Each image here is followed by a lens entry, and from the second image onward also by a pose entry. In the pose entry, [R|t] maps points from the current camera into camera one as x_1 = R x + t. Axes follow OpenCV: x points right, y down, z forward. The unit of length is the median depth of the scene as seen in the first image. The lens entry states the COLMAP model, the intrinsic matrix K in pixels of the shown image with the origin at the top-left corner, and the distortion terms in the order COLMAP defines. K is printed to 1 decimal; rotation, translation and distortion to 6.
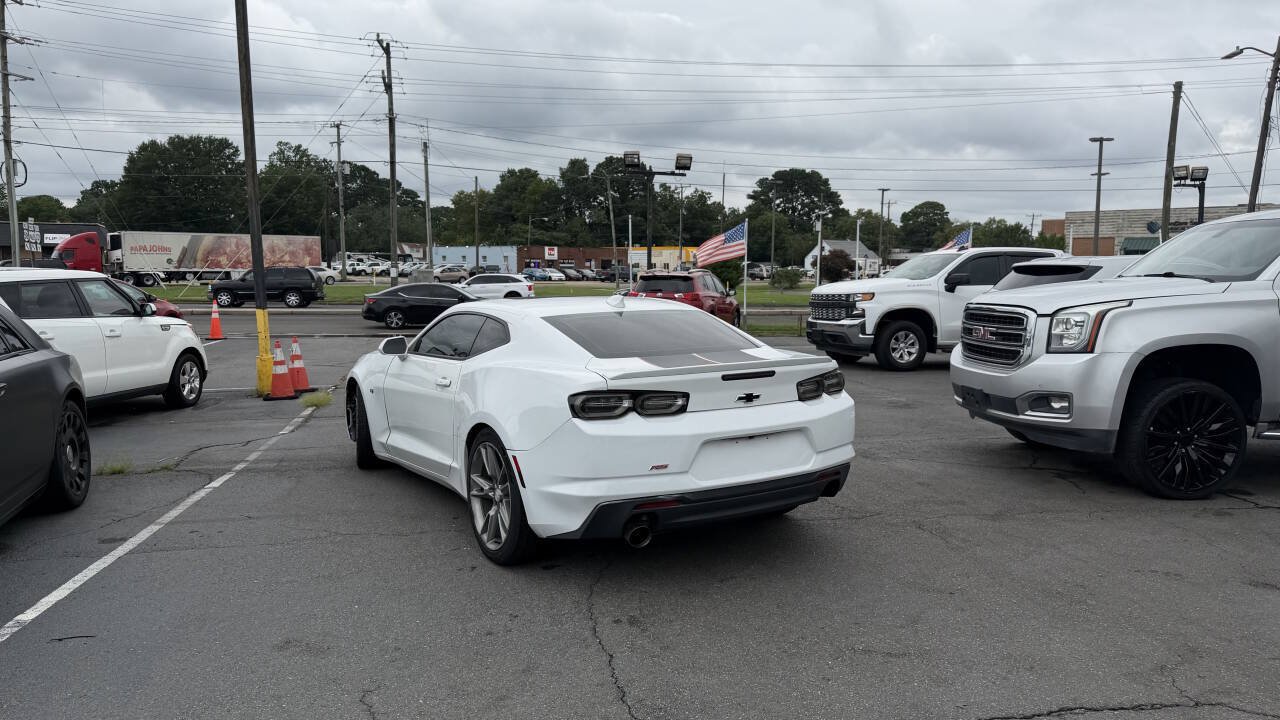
lens RADIAL K [[895.3, 0, 639.6], [0, 895.3, 383.2], [0, 0, 1]] dist [0.118844, -0.176278]
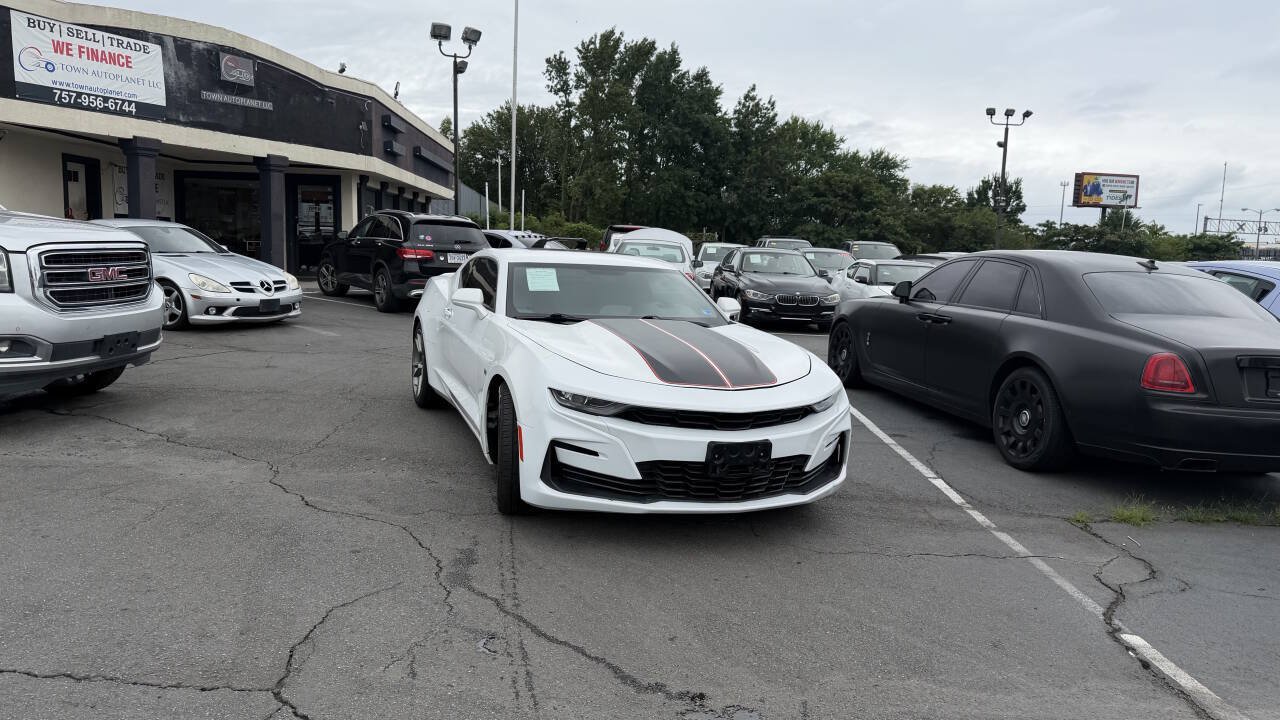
lens RADIAL K [[897.4, 0, 644.7], [0, 897.4, 375.3], [0, 0, 1]] dist [0.080372, -0.092553]
pose [[-0.988277, -0.061521, 0.139727, -0.116411], [-0.022423, 0.963781, 0.265752, -0.084643], [-0.151016, 0.259503, -0.953862, 0.721607]]
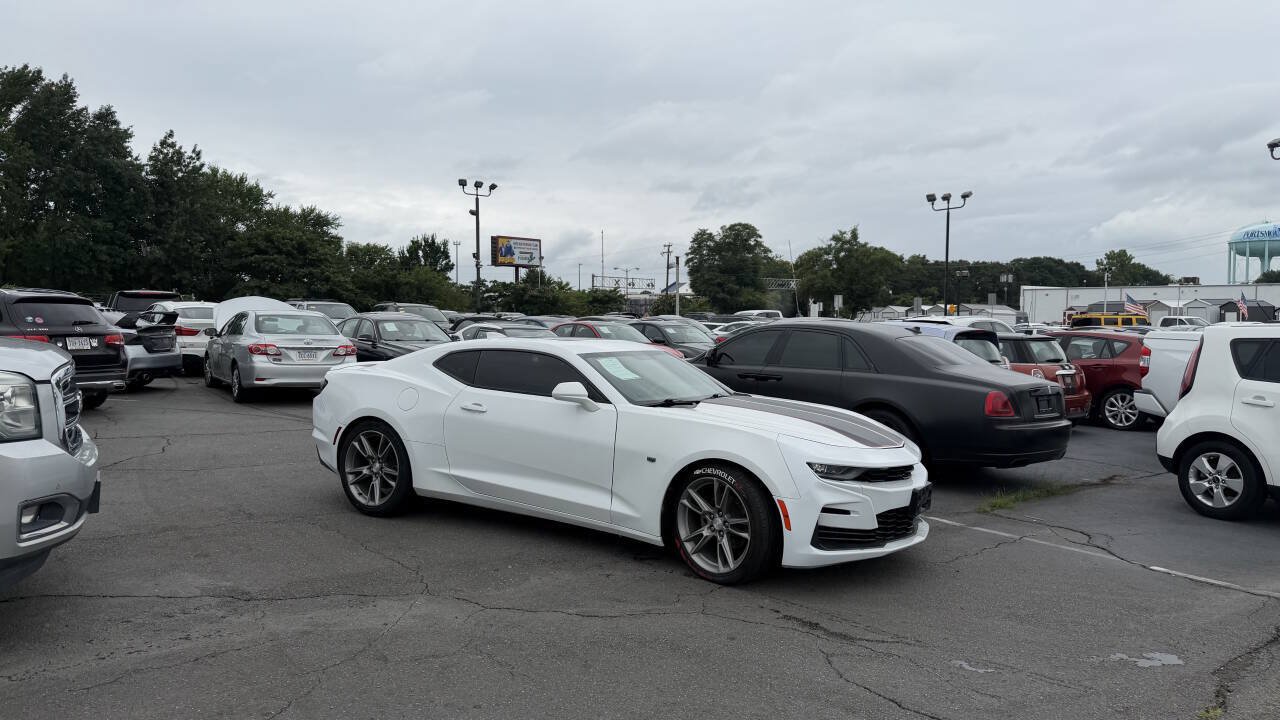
lens RADIAL K [[900.6, 0, 645.4], [0, 900.6, 356.0], [0, 0, 1]] dist [0.093300, -0.142528]
pose [[-0.881874, 0.010688, -0.471364, 0.129194], [-0.071576, 0.985121, 0.156250, -0.090775], [0.466021, 0.171531, -0.867987, 0.713362]]
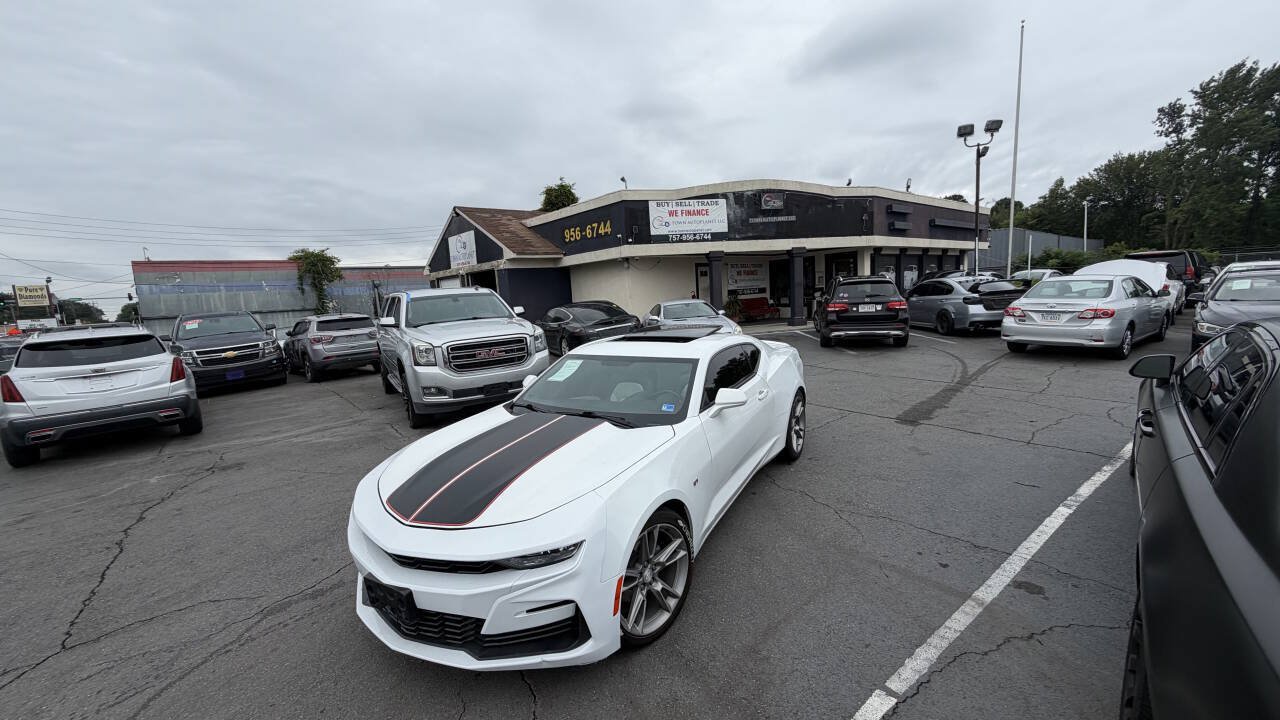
lens RADIAL K [[511.3, 0, 636.2], [0, 511.3, 364.4], [0, 0, 1]] dist [-0.004594, 0.005292]
pose [[-0.474963, -0.100717, 0.874223, -0.255473], [0.169250, 0.964428, 0.203062, -0.075151], [-0.863576, 0.244409, -0.441022, 0.475438]]
